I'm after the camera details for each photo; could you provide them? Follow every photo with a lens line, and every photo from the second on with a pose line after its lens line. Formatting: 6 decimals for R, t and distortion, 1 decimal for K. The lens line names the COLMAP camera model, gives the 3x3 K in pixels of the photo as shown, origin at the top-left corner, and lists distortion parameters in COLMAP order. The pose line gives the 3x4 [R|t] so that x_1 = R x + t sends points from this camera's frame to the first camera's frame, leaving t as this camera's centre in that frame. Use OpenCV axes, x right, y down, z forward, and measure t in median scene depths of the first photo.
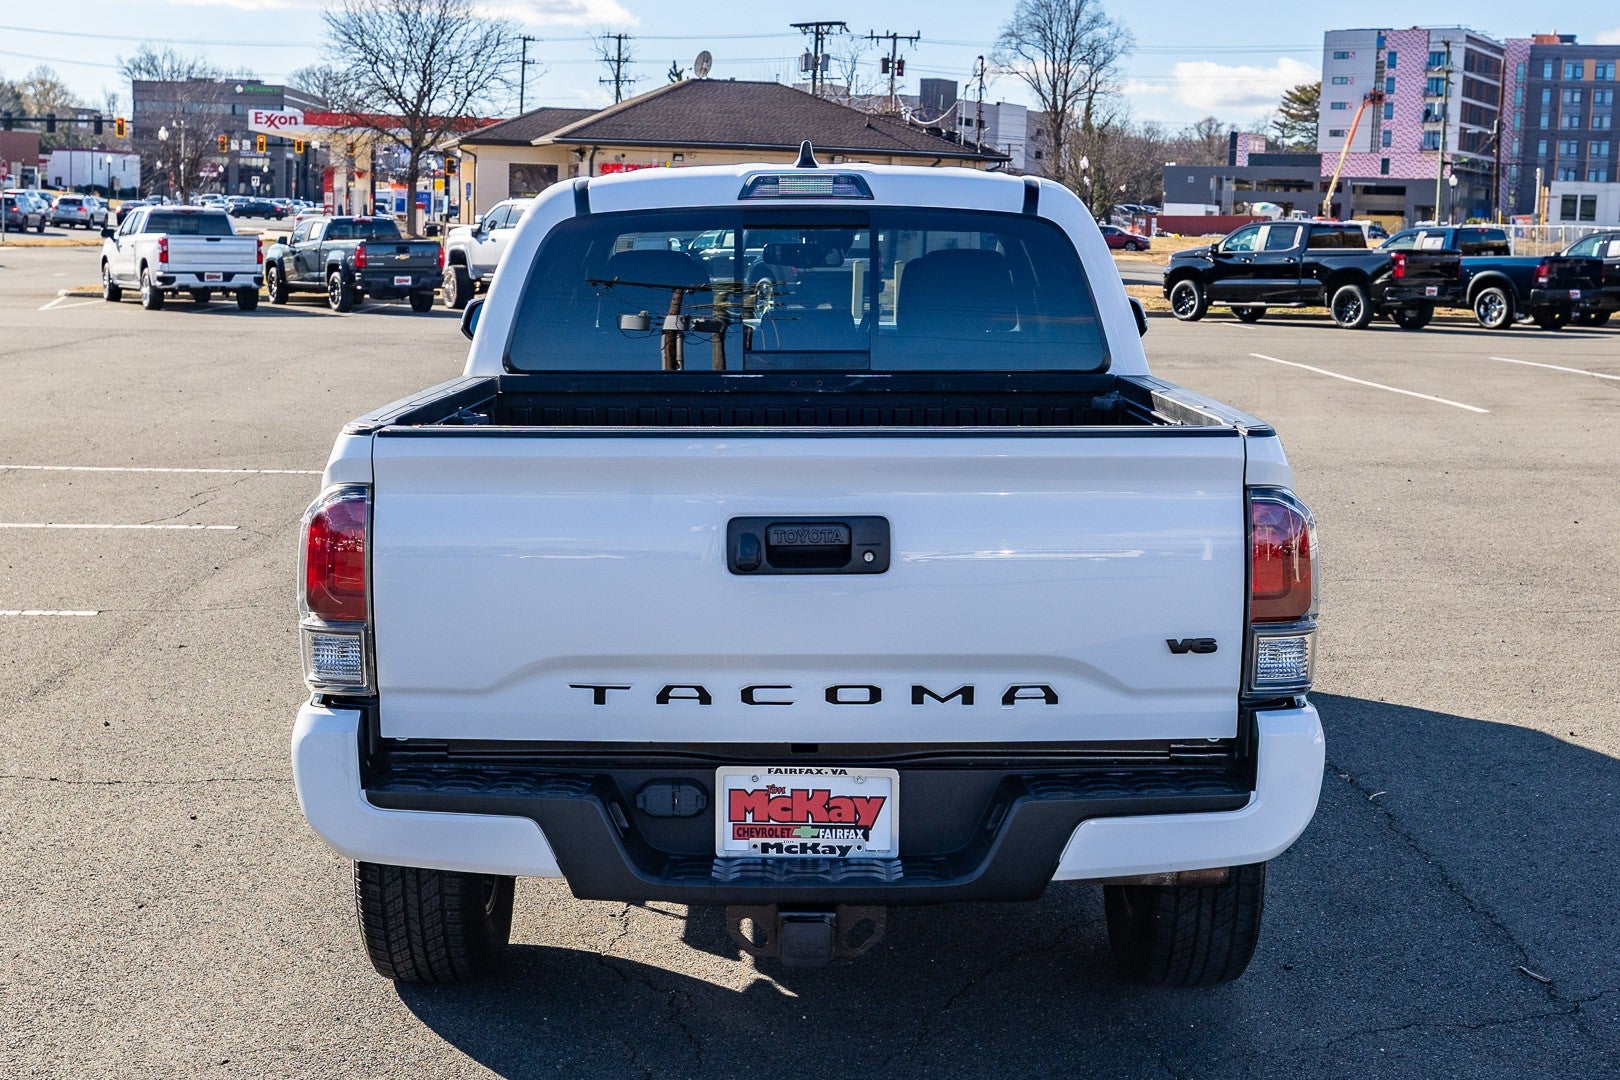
lens RADIAL K [[2247.2, 0, 810.0], [0, 2247.2, 540.0], [0, 0, 1]] dist [-0.008620, 0.015658]
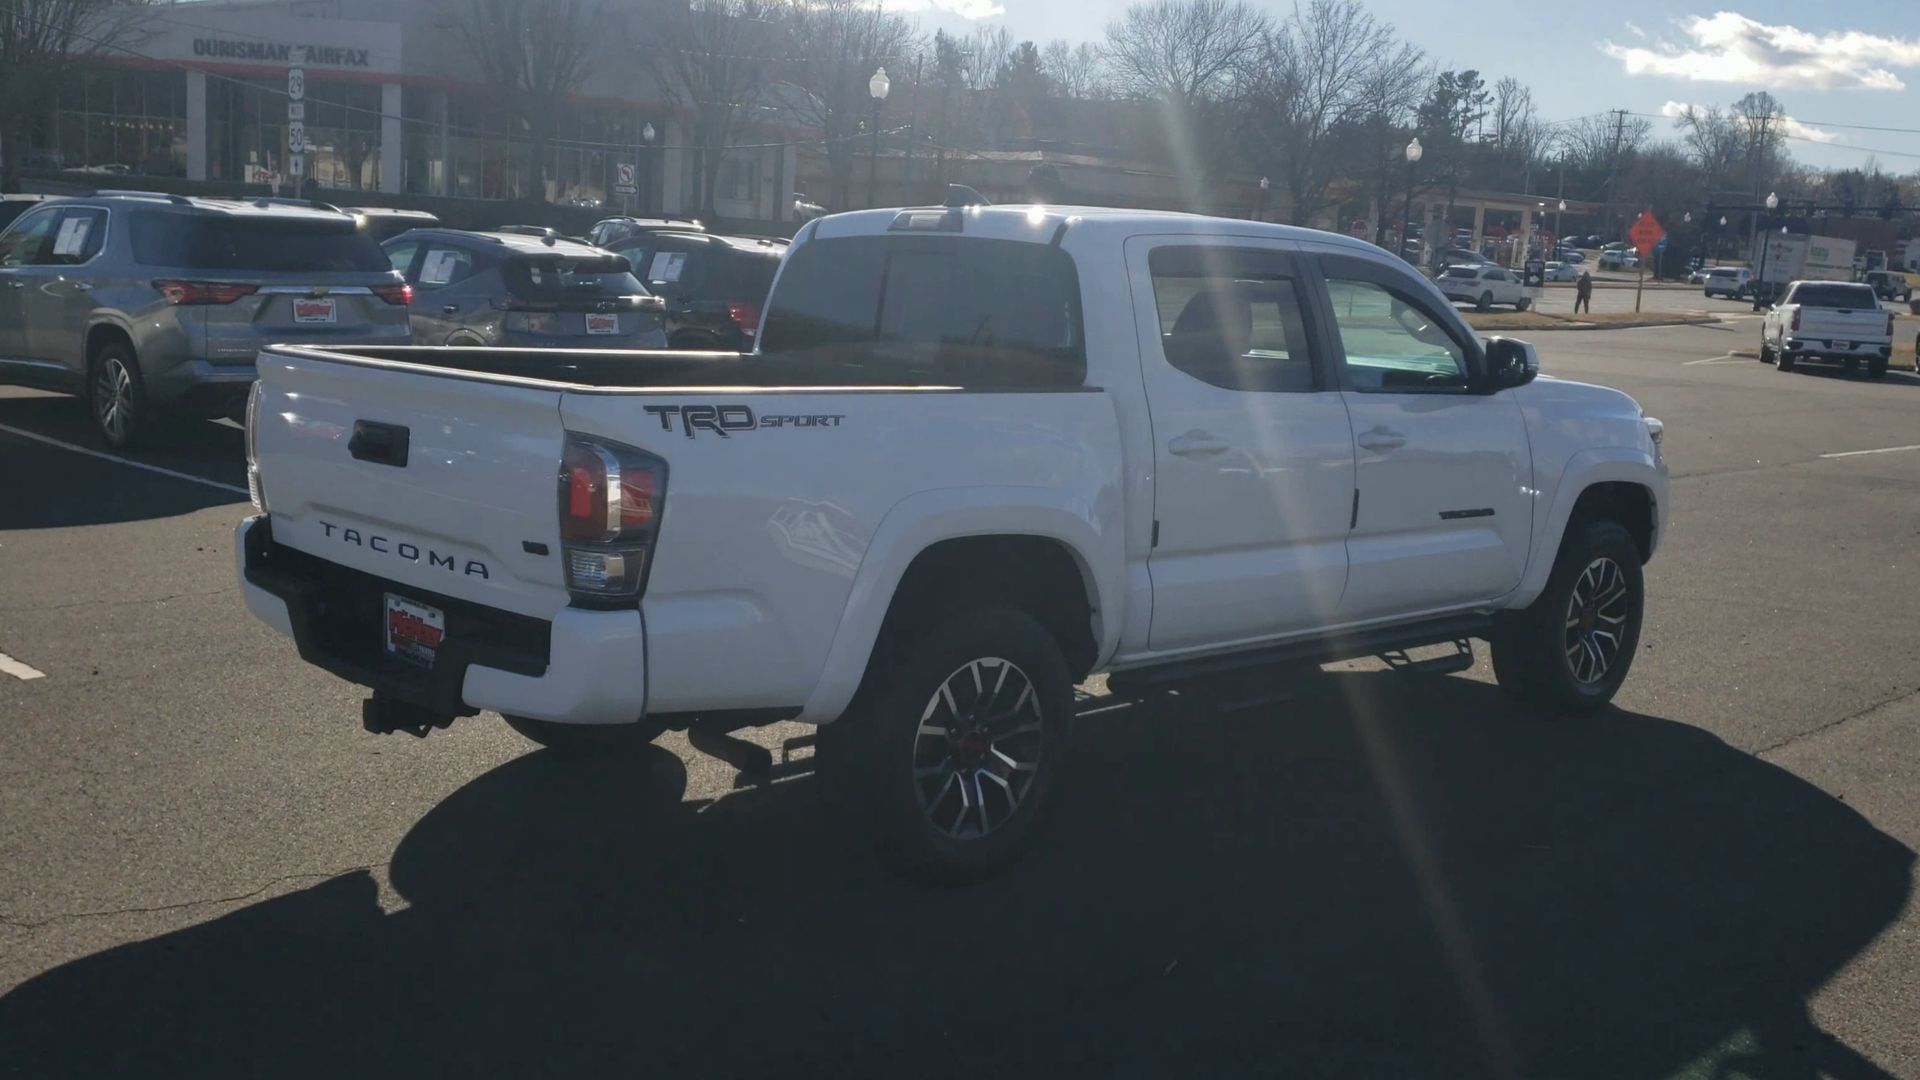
lens RADIAL K [[1827.3, 0, 937.6], [0, 1827.3, 554.9], [0, 0, 1]] dist [0.154239, -0.325726]
pose [[0.705869, 0.135660, -0.695231, 0.752488], [-0.136207, 0.989168, 0.054724, -0.027996], [0.695124, 0.056067, 0.716700, 0.267245]]
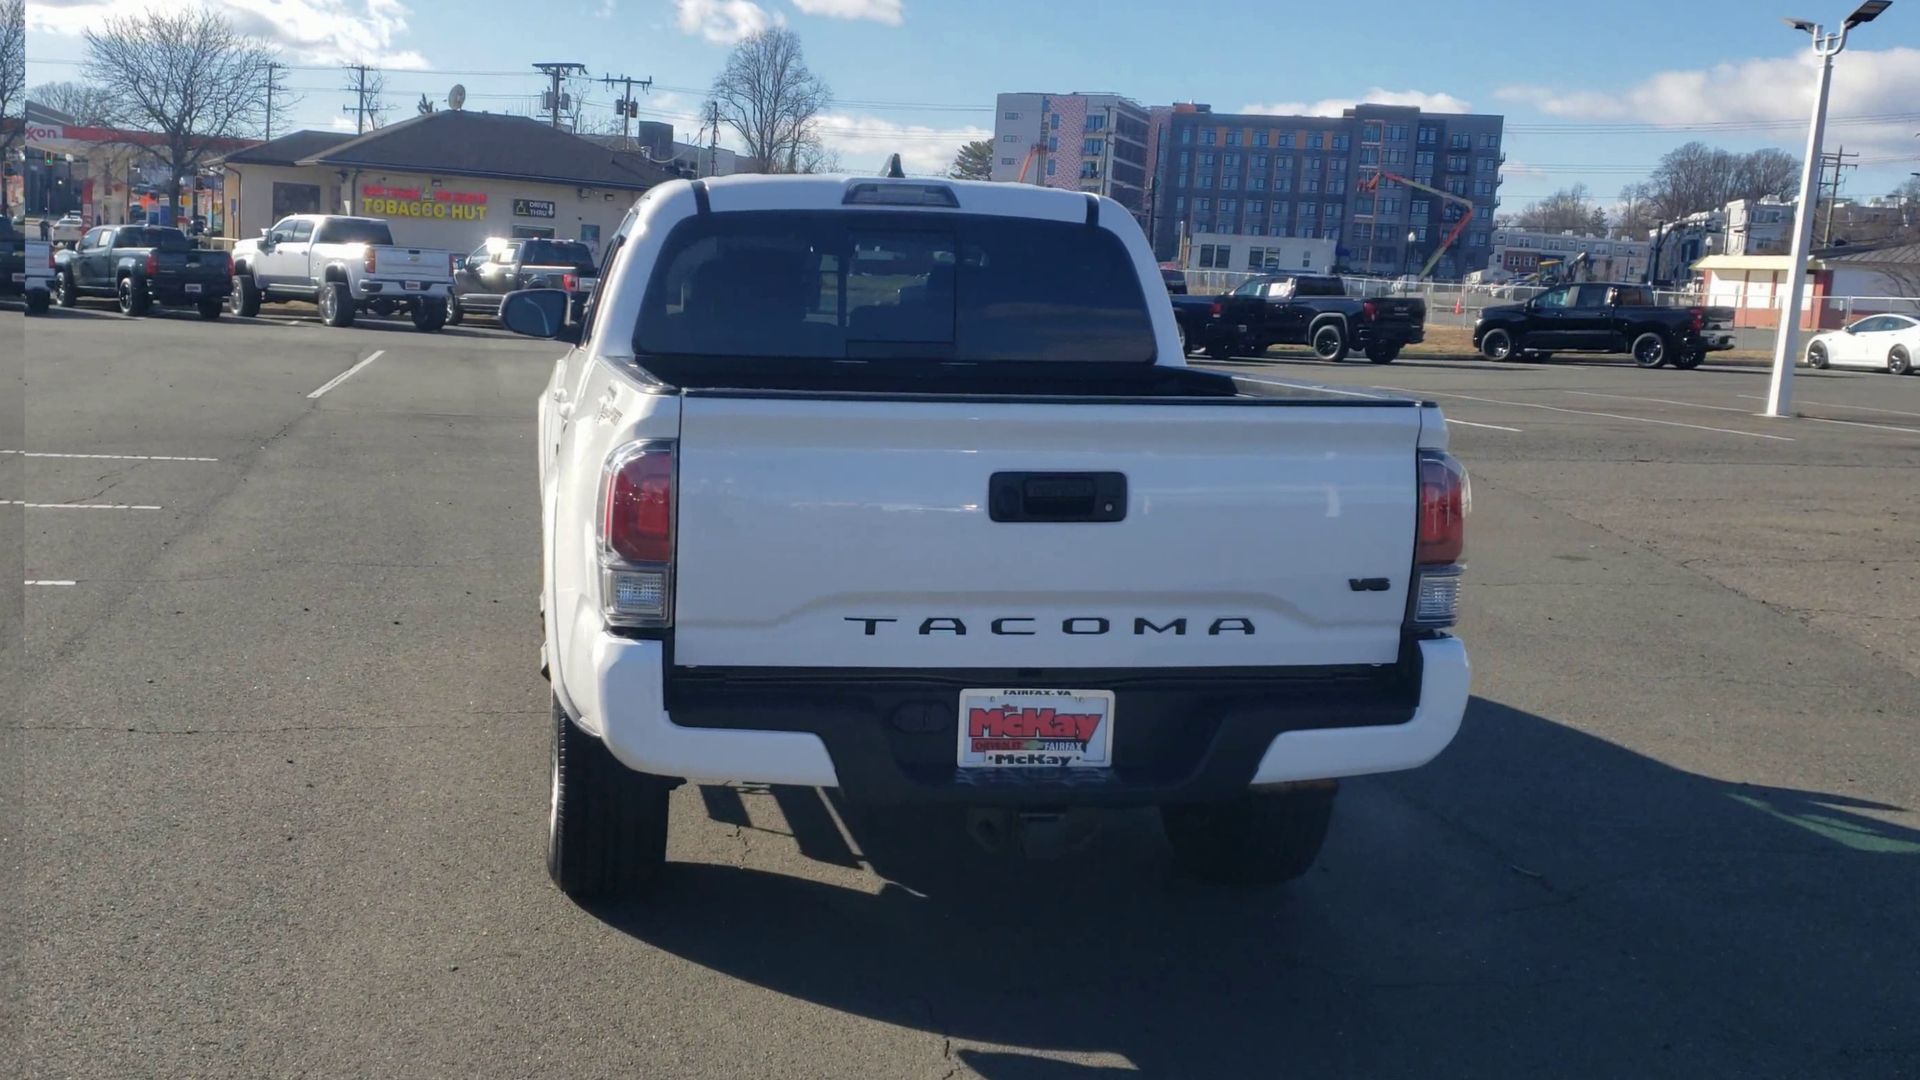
lens RADIAL K [[1986.6, 0, 871.1], [0, 1986.6, 592.8], [0, 0, 1]] dist [0.224800, -0.649909]
pose [[0.987156, 0.001980, 0.159748, -0.177664], [-0.006240, 0.999638, 0.026169, 0.017451], [-0.159639, -0.026829, 0.986811, -0.001985]]
